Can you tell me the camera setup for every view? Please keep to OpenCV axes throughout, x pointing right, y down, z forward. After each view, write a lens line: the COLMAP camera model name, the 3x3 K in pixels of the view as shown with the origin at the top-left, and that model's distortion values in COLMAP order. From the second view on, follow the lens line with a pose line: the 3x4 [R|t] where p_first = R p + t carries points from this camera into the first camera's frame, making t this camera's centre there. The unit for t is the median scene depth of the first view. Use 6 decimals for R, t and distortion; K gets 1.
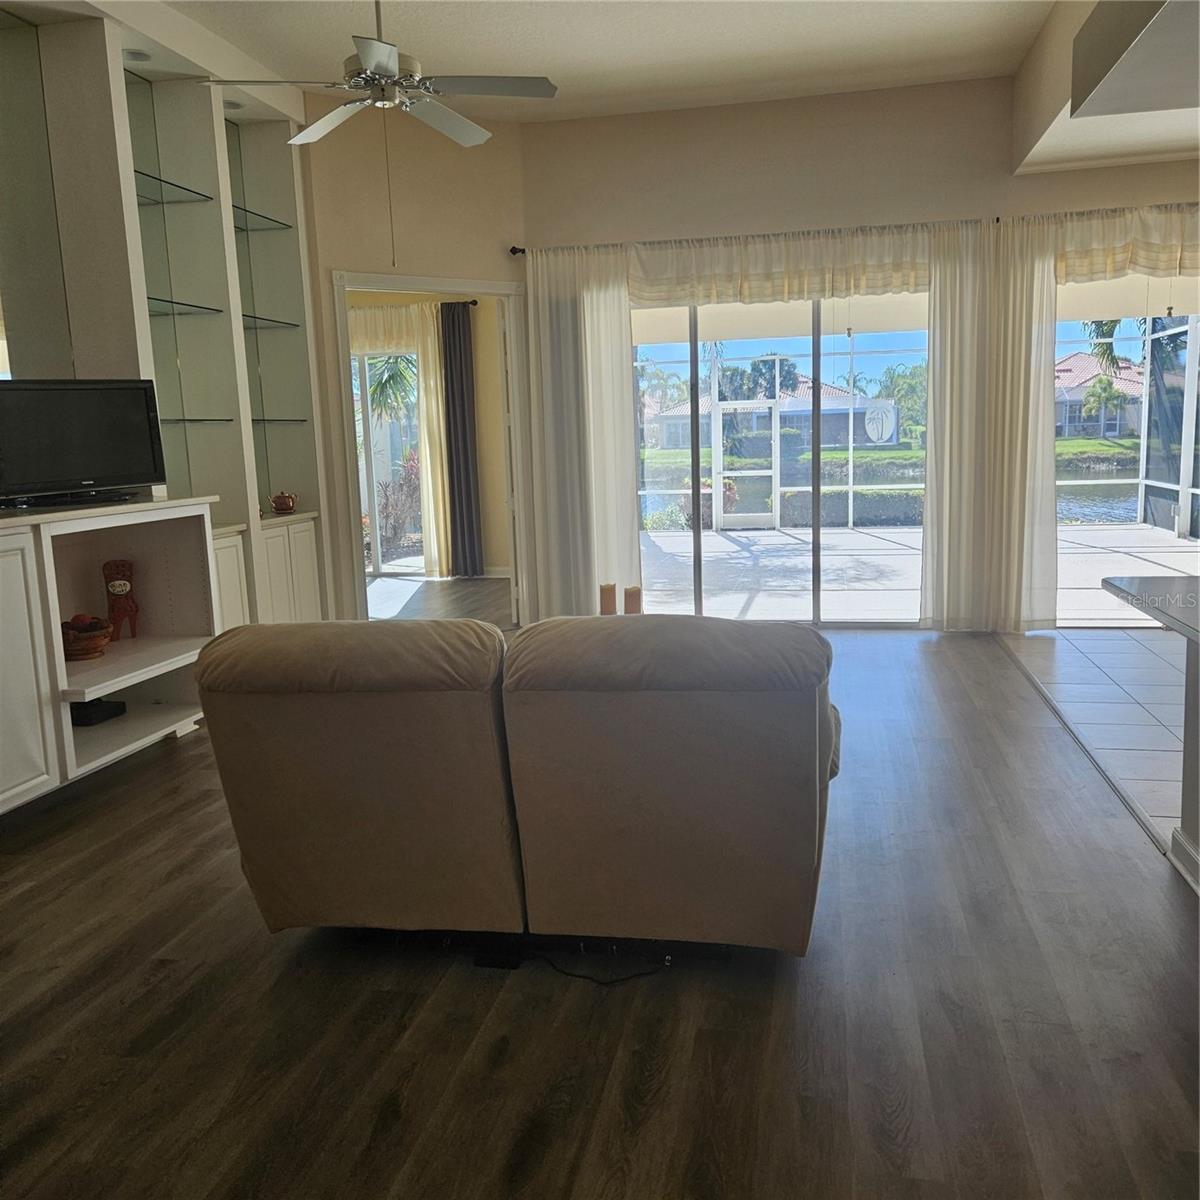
lens RADIAL K [[1070.8, 0, 611.0], [0, 1070.8, 582.2], [0, 0, 1]] dist [0.085831, -0.060845]
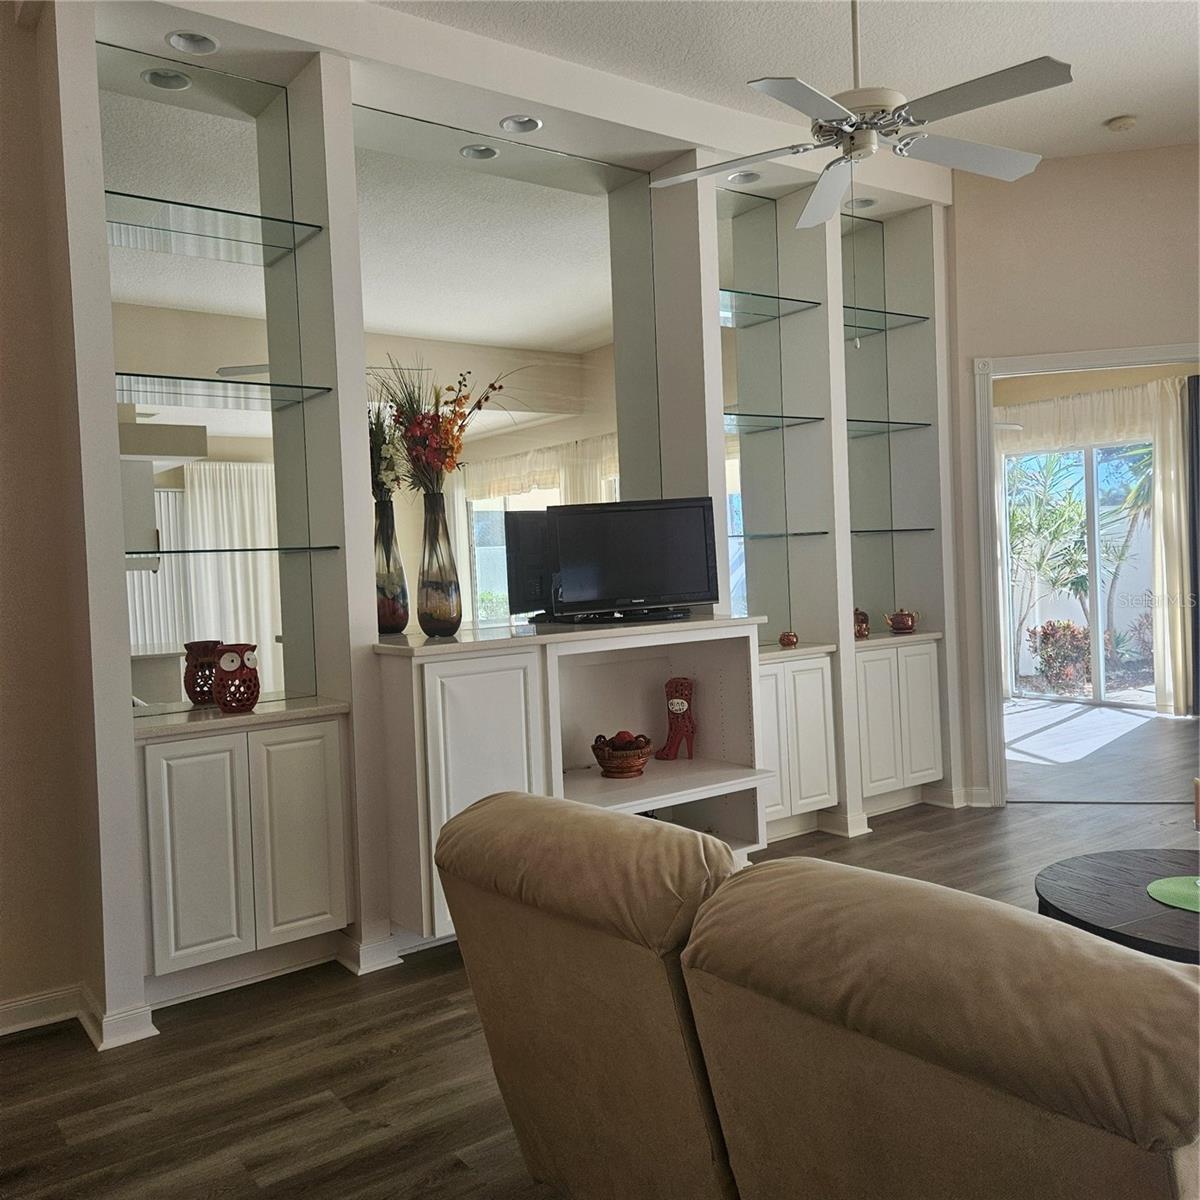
lens RADIAL K [[1070.8, 0, 603.3], [0, 1070.8, 578.5], [0, 0, 1]] dist [0.085831, -0.060845]
pose [[0.734828, 0.013572, -0.678118, 0.137323], [-0.076805, 0.995034, -0.063314, -0.038196], [0.673891, 0.098608, 0.732221, 0.203473]]
